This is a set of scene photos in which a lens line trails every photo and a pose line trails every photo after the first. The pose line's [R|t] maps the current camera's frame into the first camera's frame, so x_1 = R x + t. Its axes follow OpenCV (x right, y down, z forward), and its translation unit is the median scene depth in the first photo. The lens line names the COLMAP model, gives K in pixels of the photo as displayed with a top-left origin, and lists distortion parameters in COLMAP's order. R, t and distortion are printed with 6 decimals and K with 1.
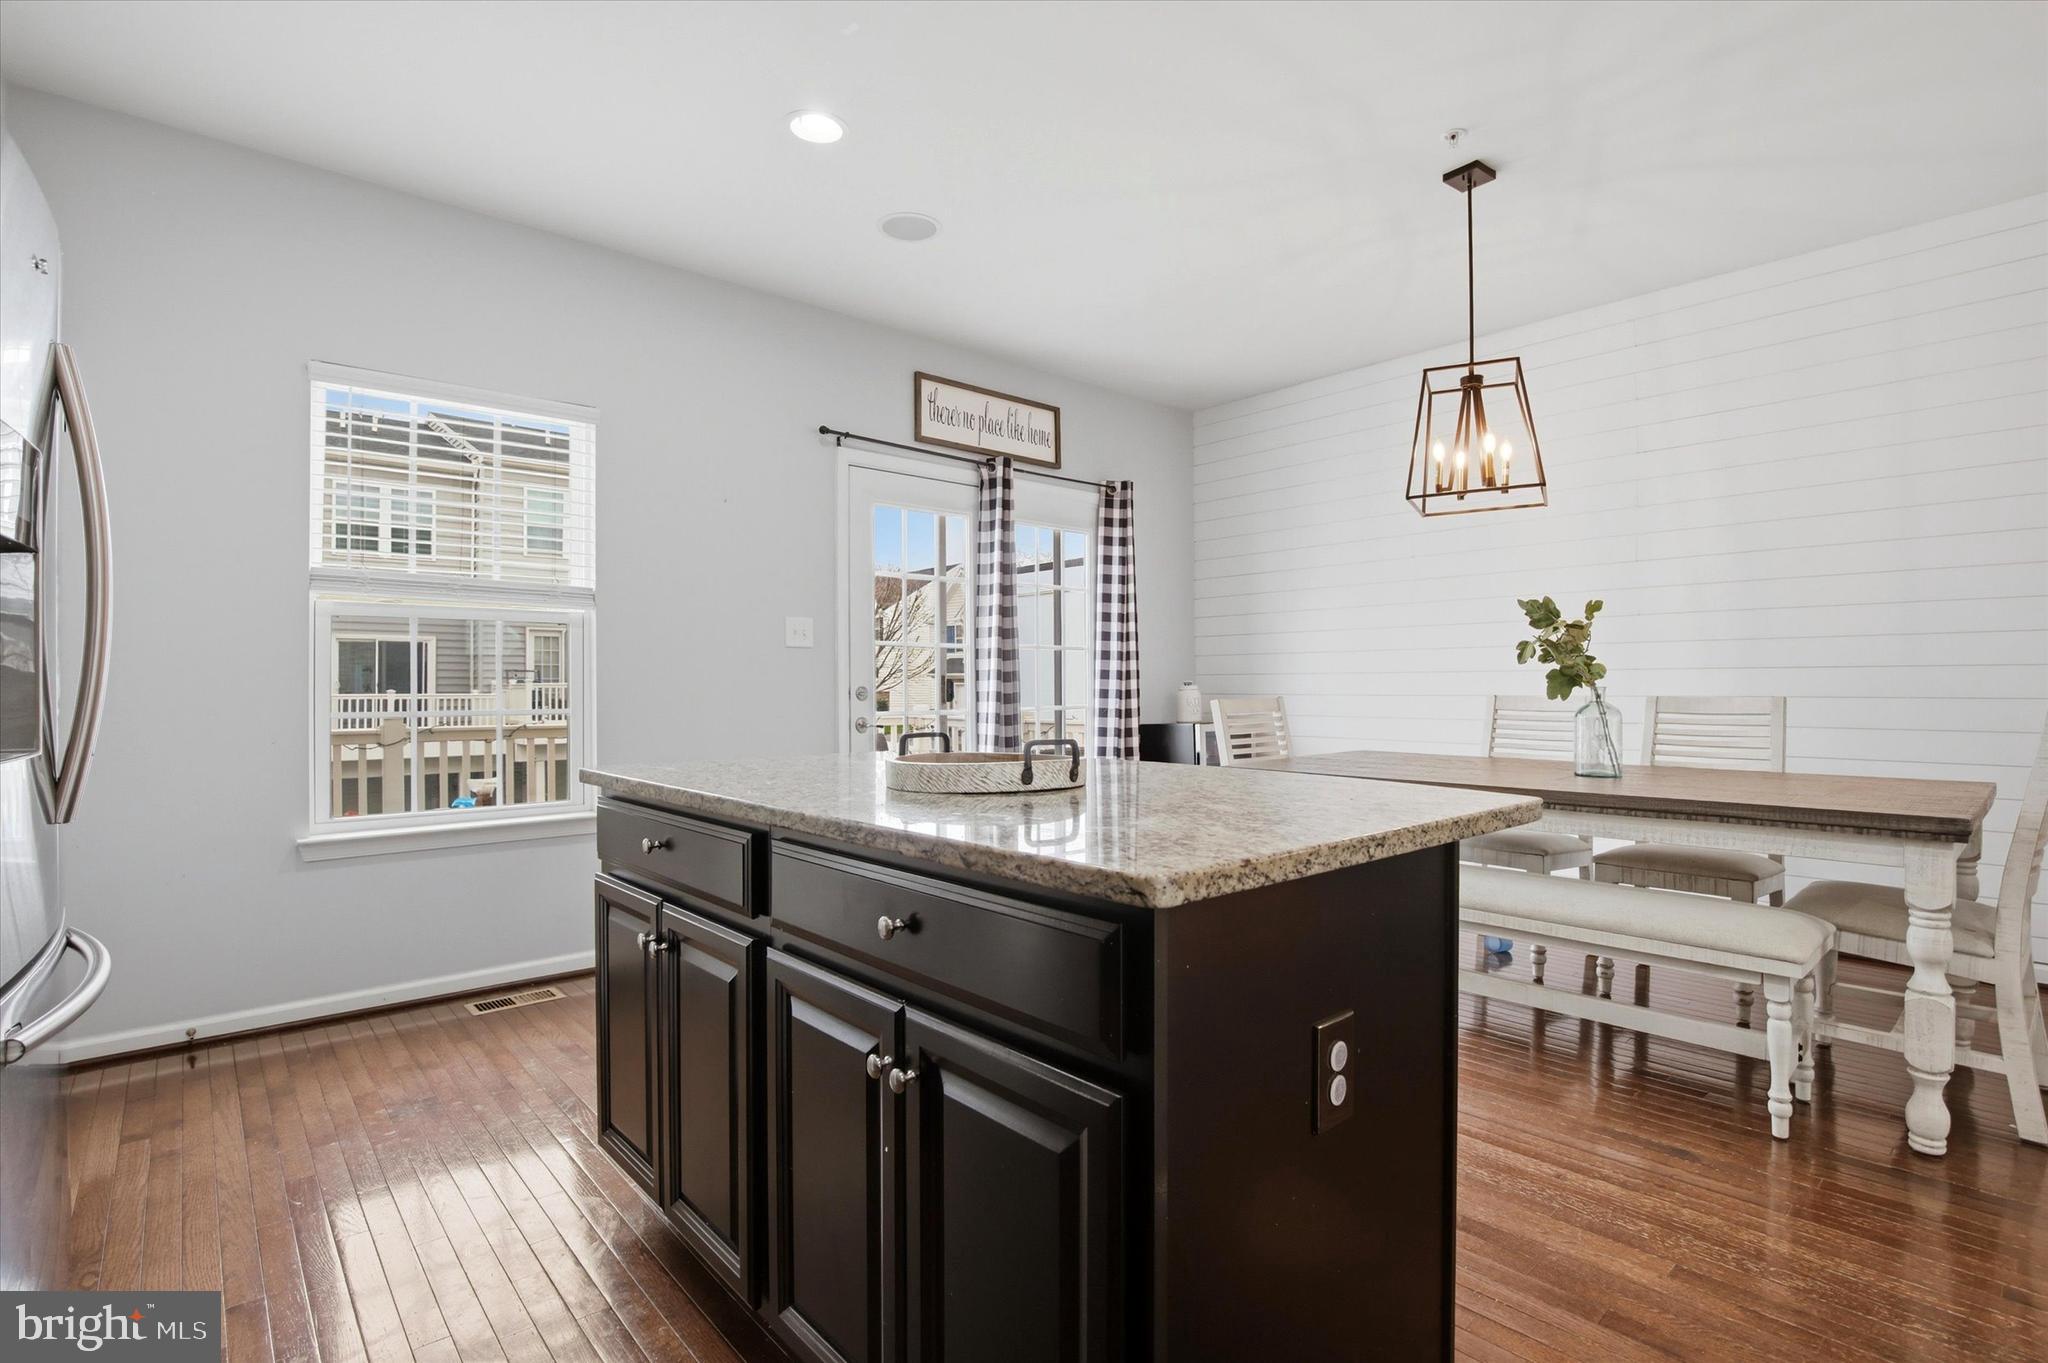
lens RADIAL K [[970.5, 0, 1042.6], [0, 970.5, 678.7], [0, 0, 1]] dist [-0.023274, 0.000310]
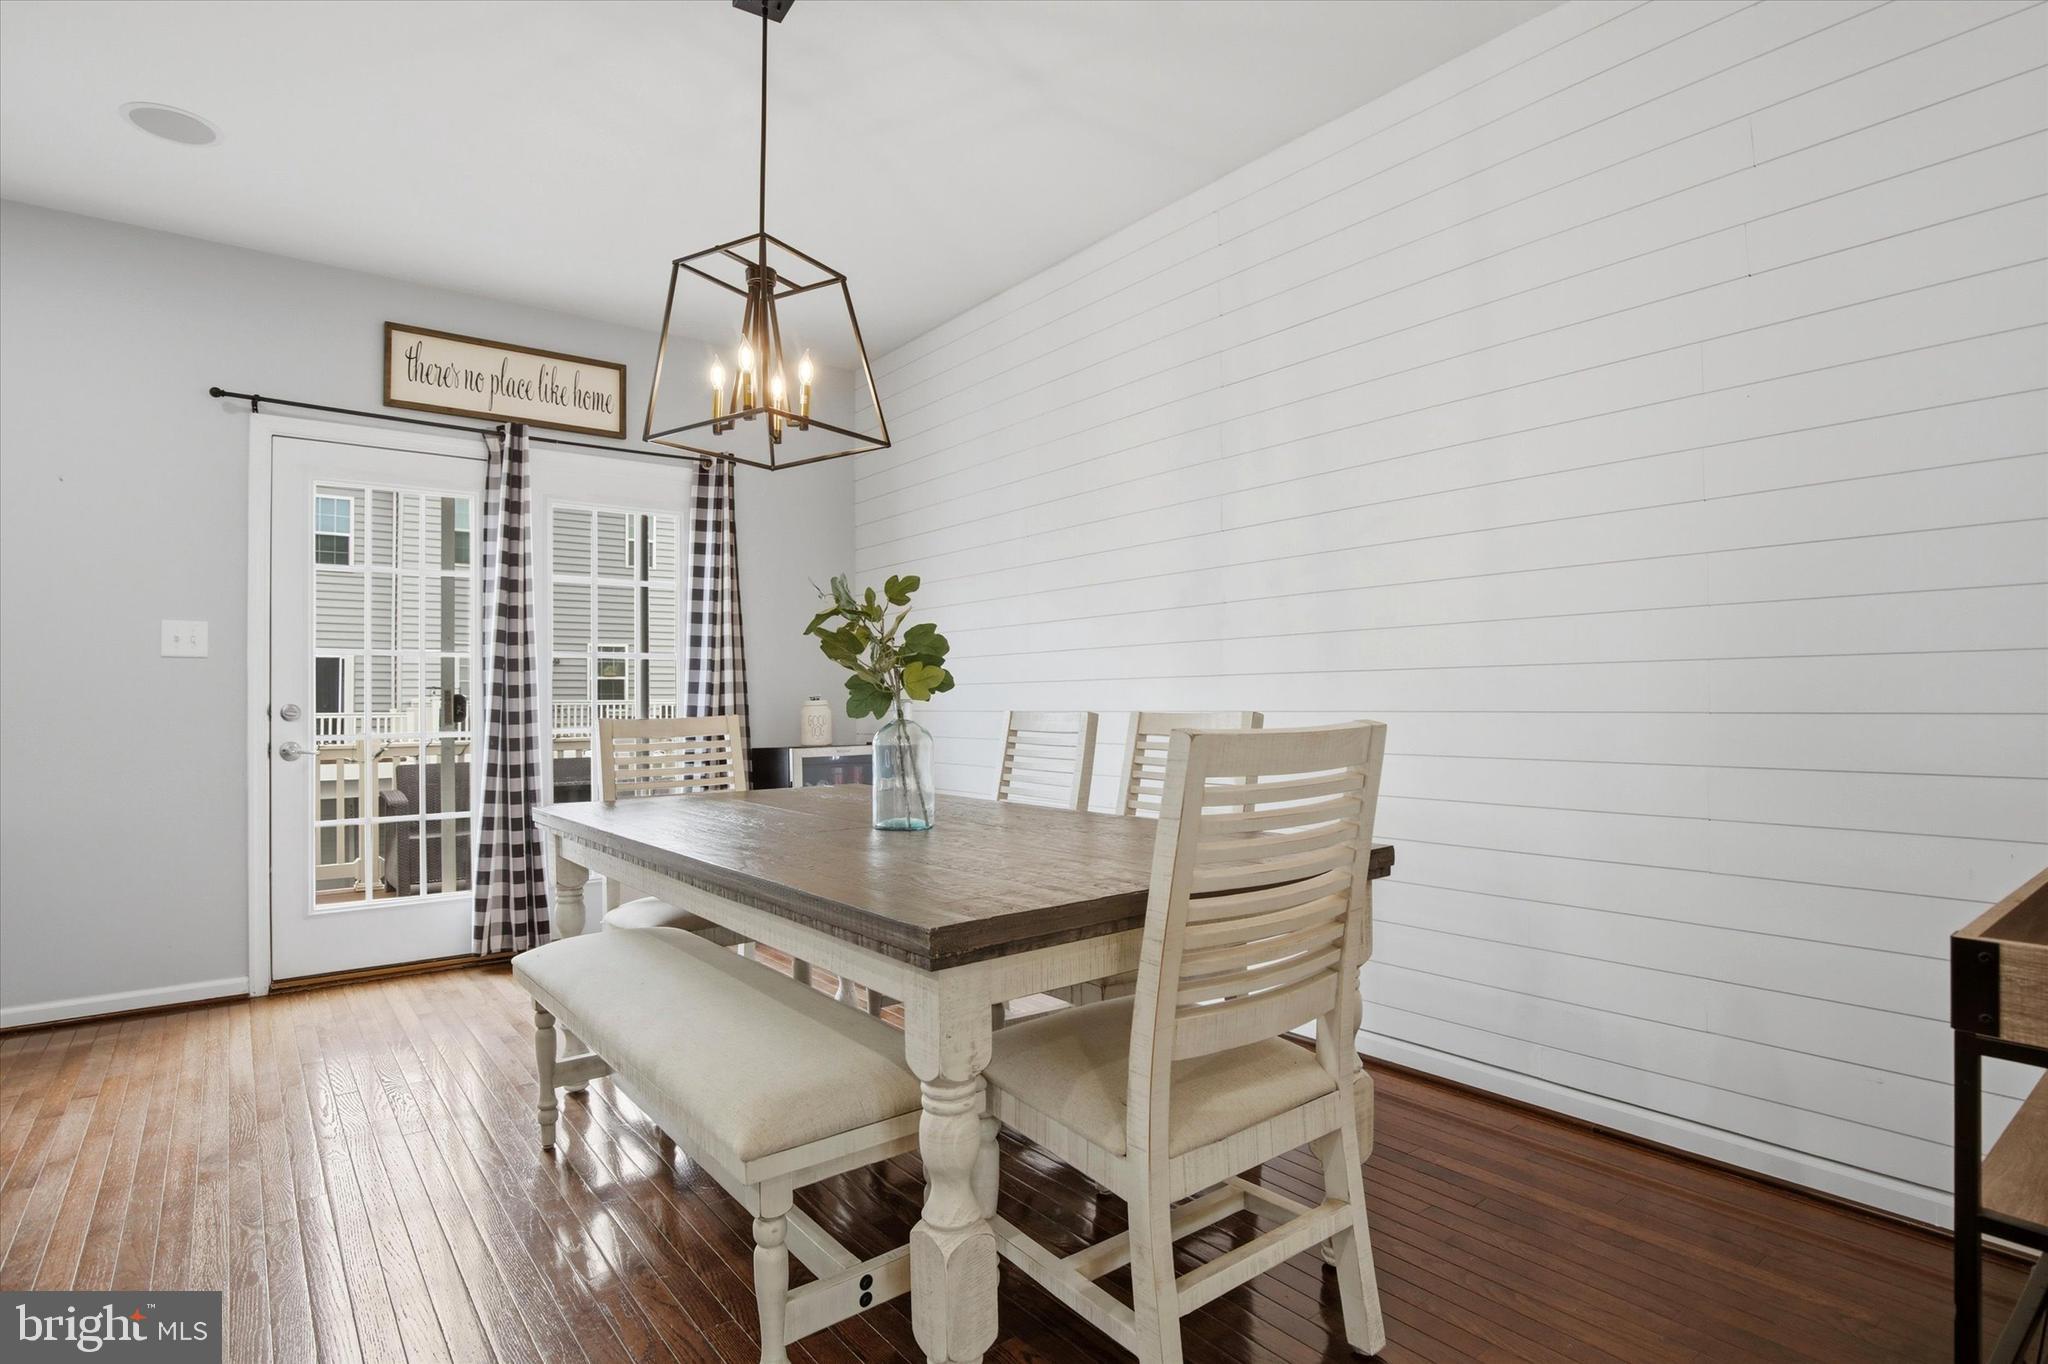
lens RADIAL K [[1043.7, 0, 1024.0], [0, 1043.7, 682.0], [0, 0, 1]] dist [-0.016913, -0.000745]
pose [[0.997221, -0.006191, -0.074247, 0.475300], [0.005361, 0.999921, -0.011381, 0.002658], [0.074312, 0.010952, 0.997175, 0.163903]]
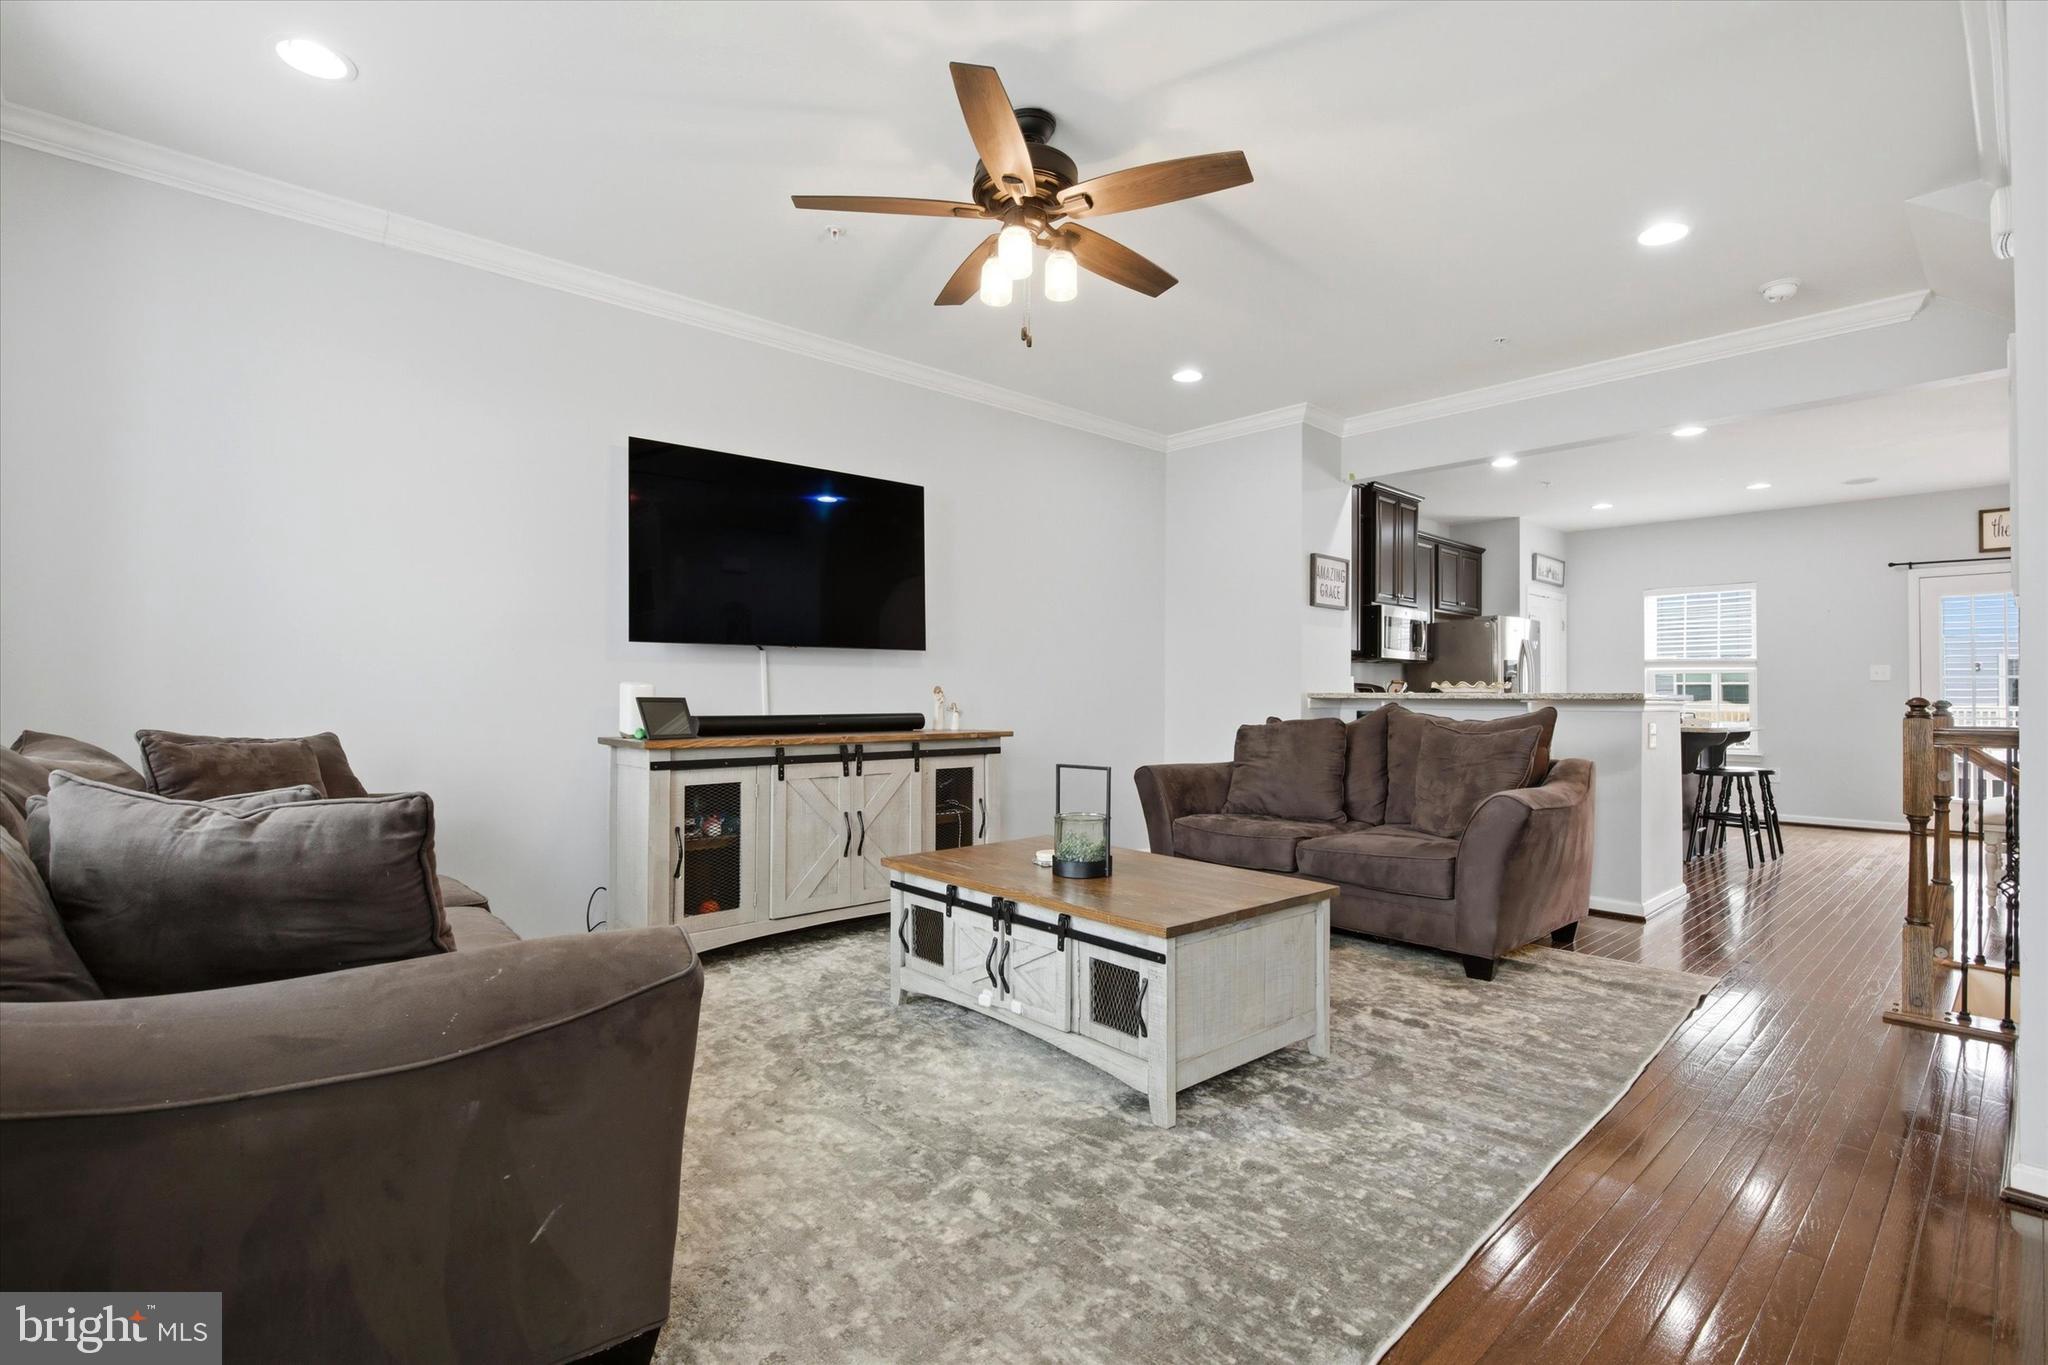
lens RADIAL K [[986.5, 0, 1037.7], [0, 986.5, 693.6], [0, 0, 1]] dist [-0.039305, 0.010774]
pose [[0.035183, 0.001662, -0.999380, 1.440665], [0.007323, 0.999971, 0.001921, -0.021031], [0.999354, -0.007386, 0.035170, -0.659153]]
